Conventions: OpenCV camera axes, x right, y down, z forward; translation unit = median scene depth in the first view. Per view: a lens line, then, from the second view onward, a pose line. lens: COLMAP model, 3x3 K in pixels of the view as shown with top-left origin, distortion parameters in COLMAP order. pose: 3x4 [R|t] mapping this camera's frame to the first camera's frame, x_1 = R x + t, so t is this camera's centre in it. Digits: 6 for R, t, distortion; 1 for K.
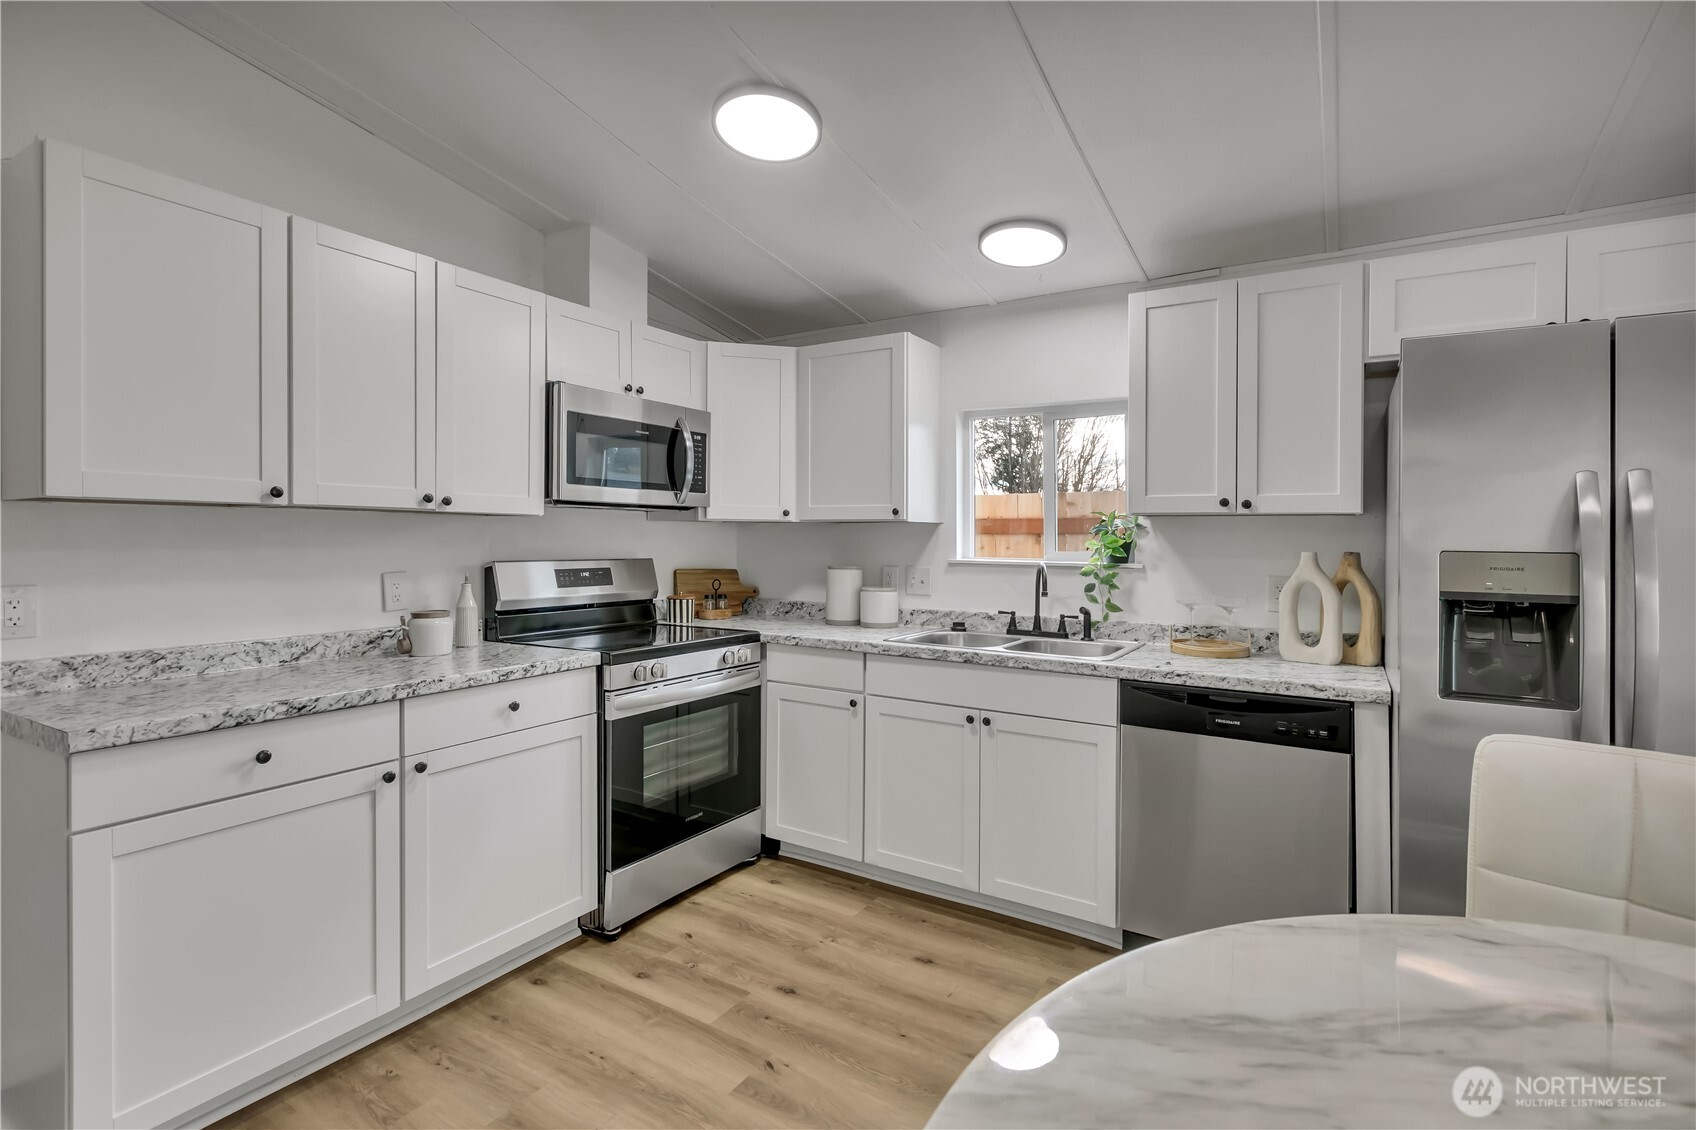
lens RADIAL K [[789.9, 0, 864.7], [0, 789.9, 542.1], [0, 0, 1]] dist [0.000254, -0.000294]
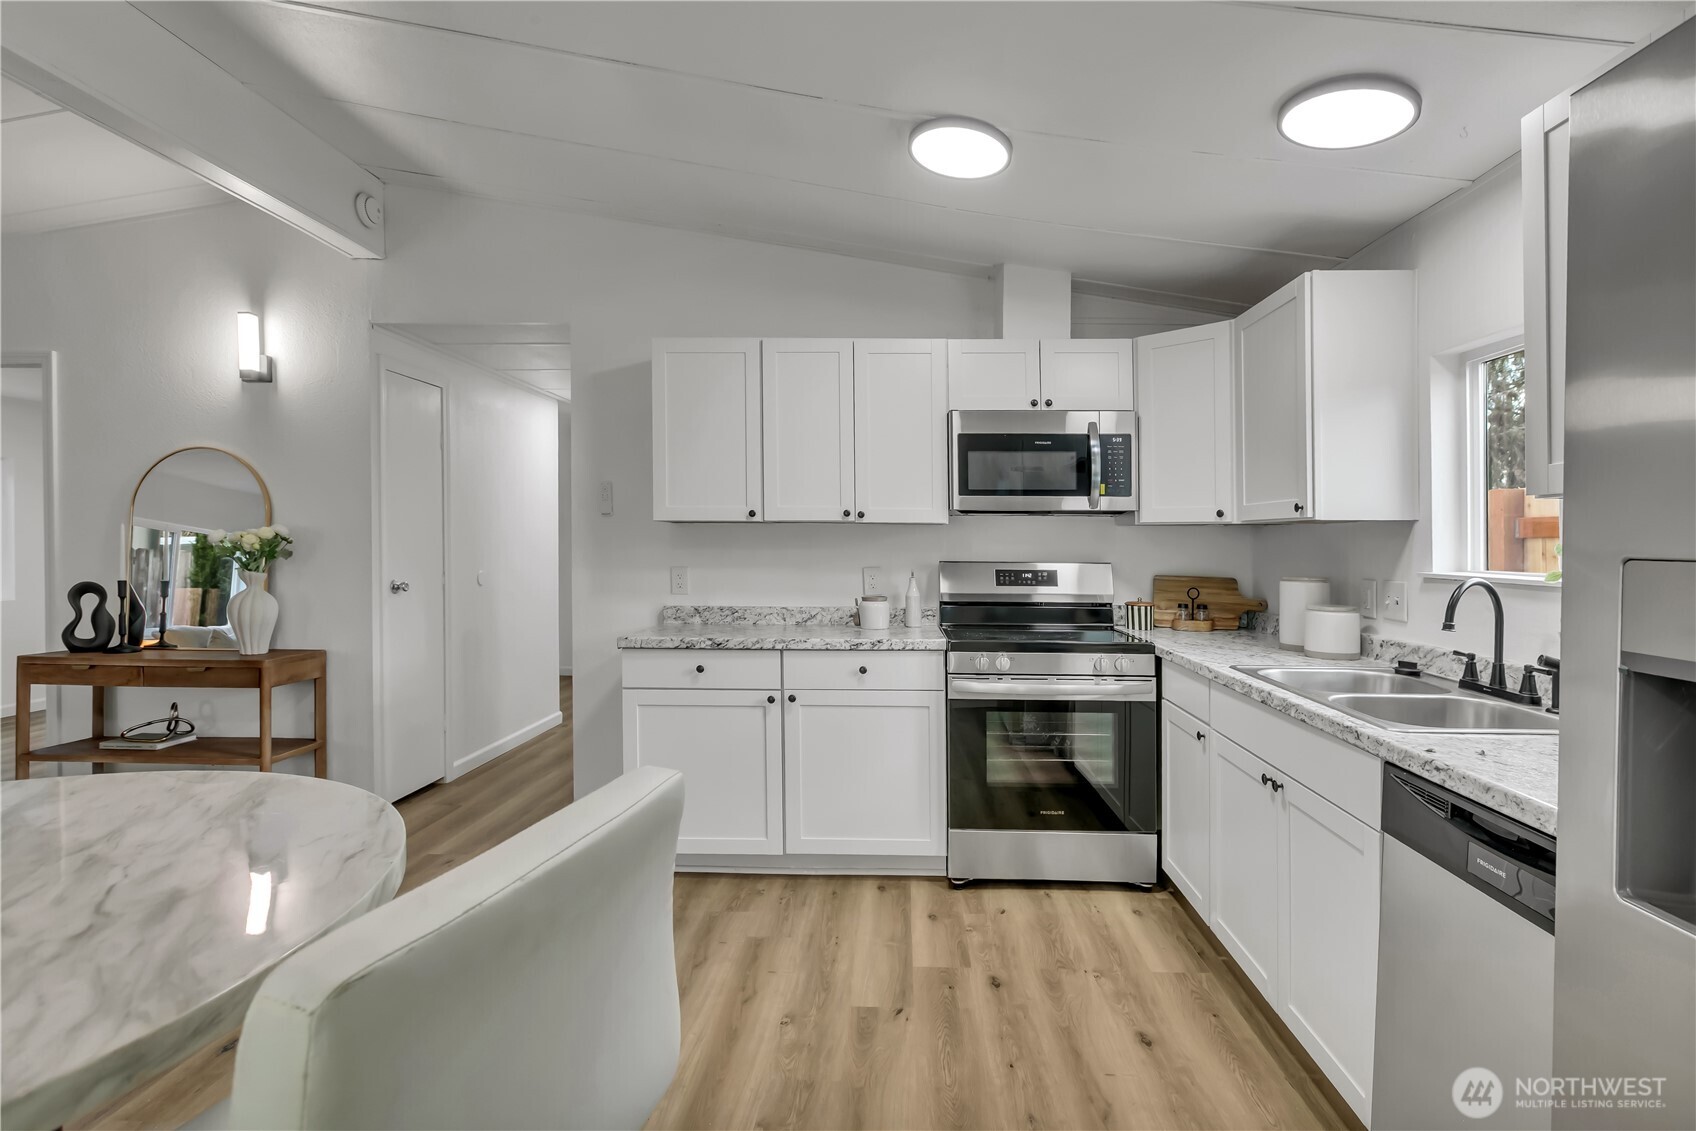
lens RADIAL K [[811.2, 0, 876.7], [0, 811.2, 560.6], [0, 0, 1]] dist [0.001205, 0.000368]
pose [[0.503853, 0.016897, -0.863624, 0.641839], [-0.005418, 0.999851, 0.016402, 0.003277], [0.863772, -0.003585, 0.503870, 0.299639]]
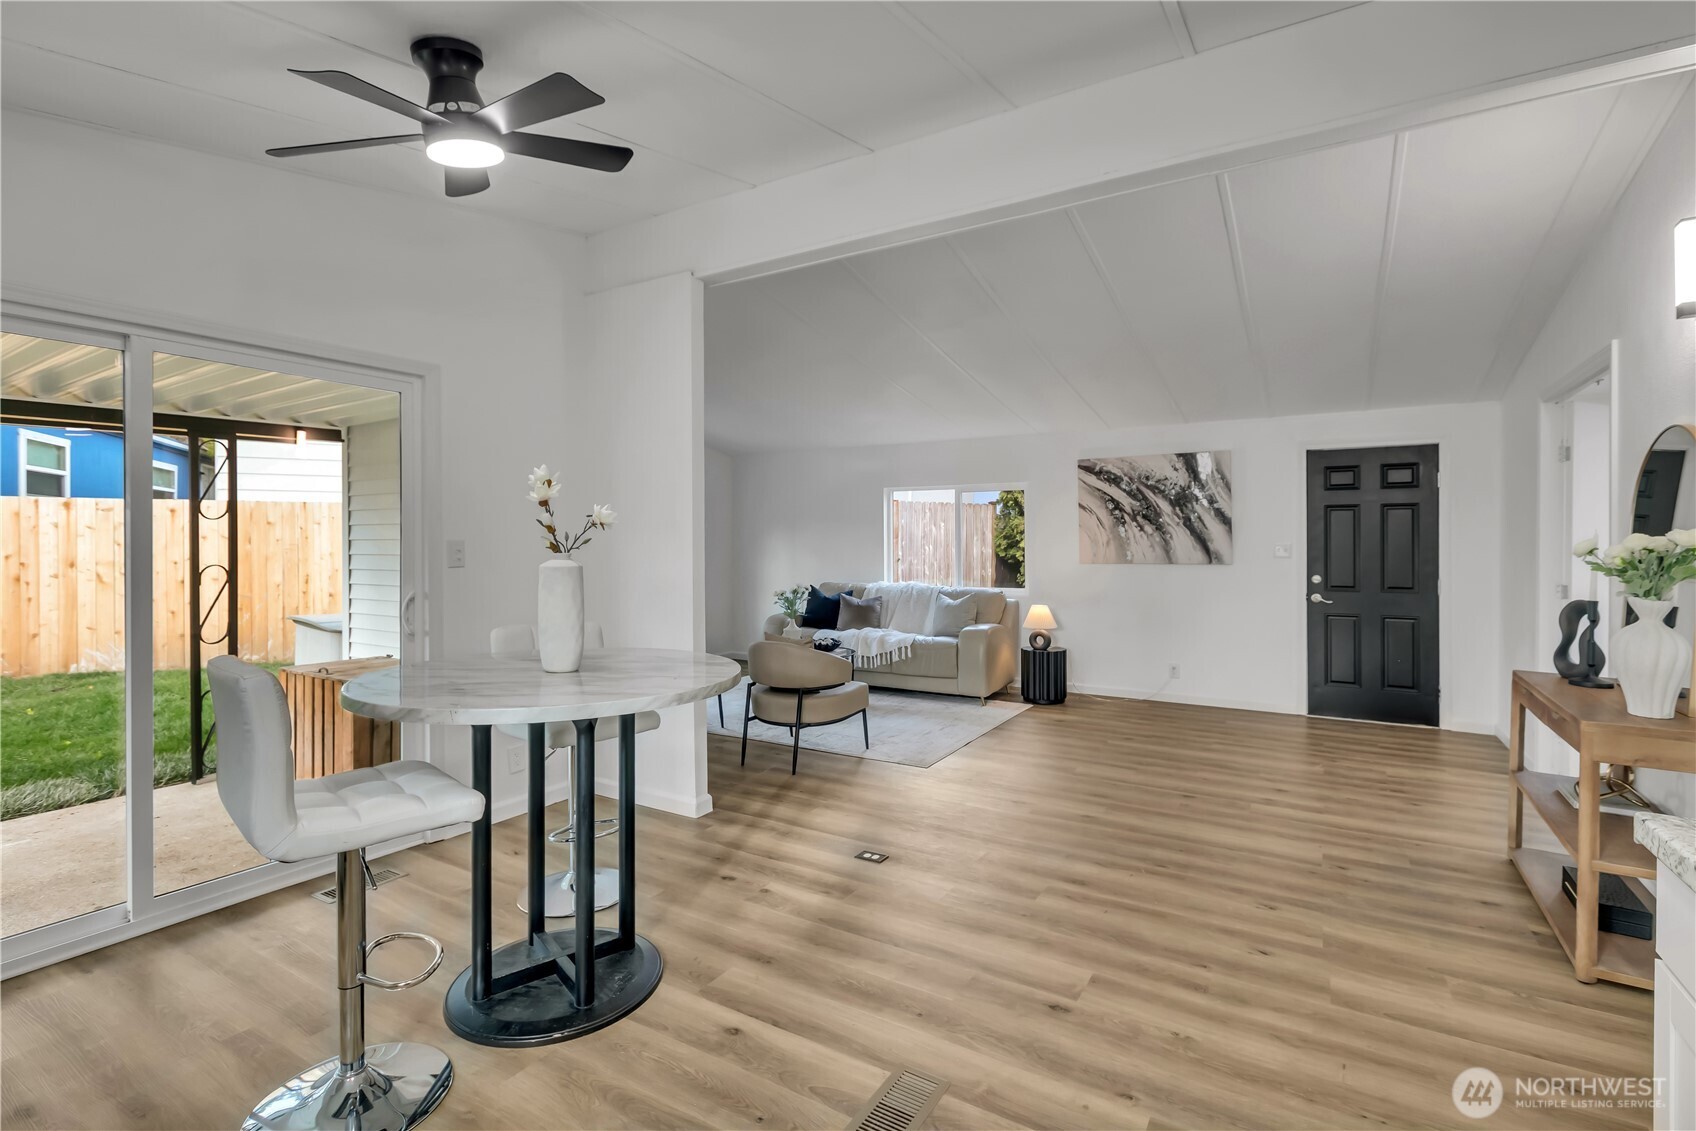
lens RADIAL K [[784.9, 0, 848.2], [0, 784.9, 536.9], [0, 0, 1]] dist [0.001212, 0.000992]
pose [[-0.999948, -0.006351, 0.008019, -0.140041], [-0.006377, 0.999974, -0.003307, -0.015085], [-0.007998, -0.003358, -0.999962, 1.025409]]
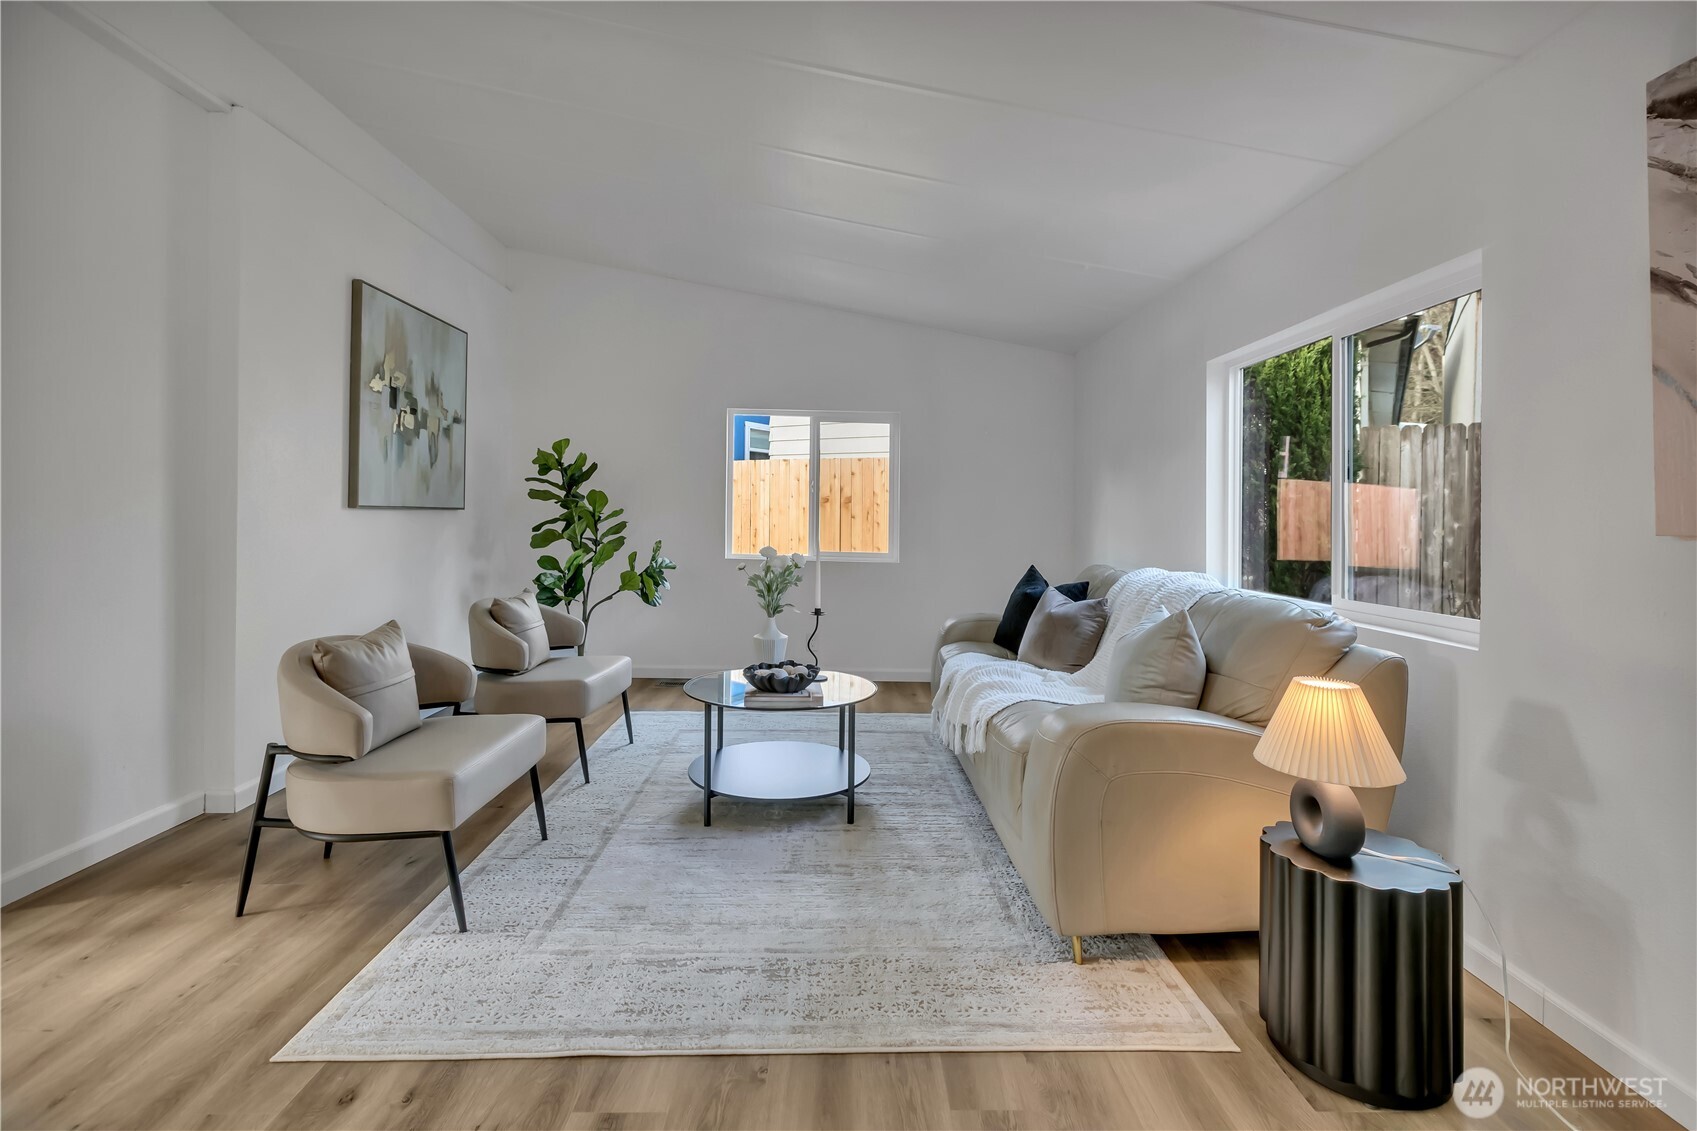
lens RADIAL K [[785.1, 0, 849.4], [0, 785.1, 516.6], [0, 0, 1]] dist [0.000958, 0.000884]
pose [[-0.544644, -0.021558, 0.838390, -1.075195], [-0.022788, 0.999681, 0.010902, 0.053261], [-0.838358, -0.013168, -0.544961, -0.804570]]
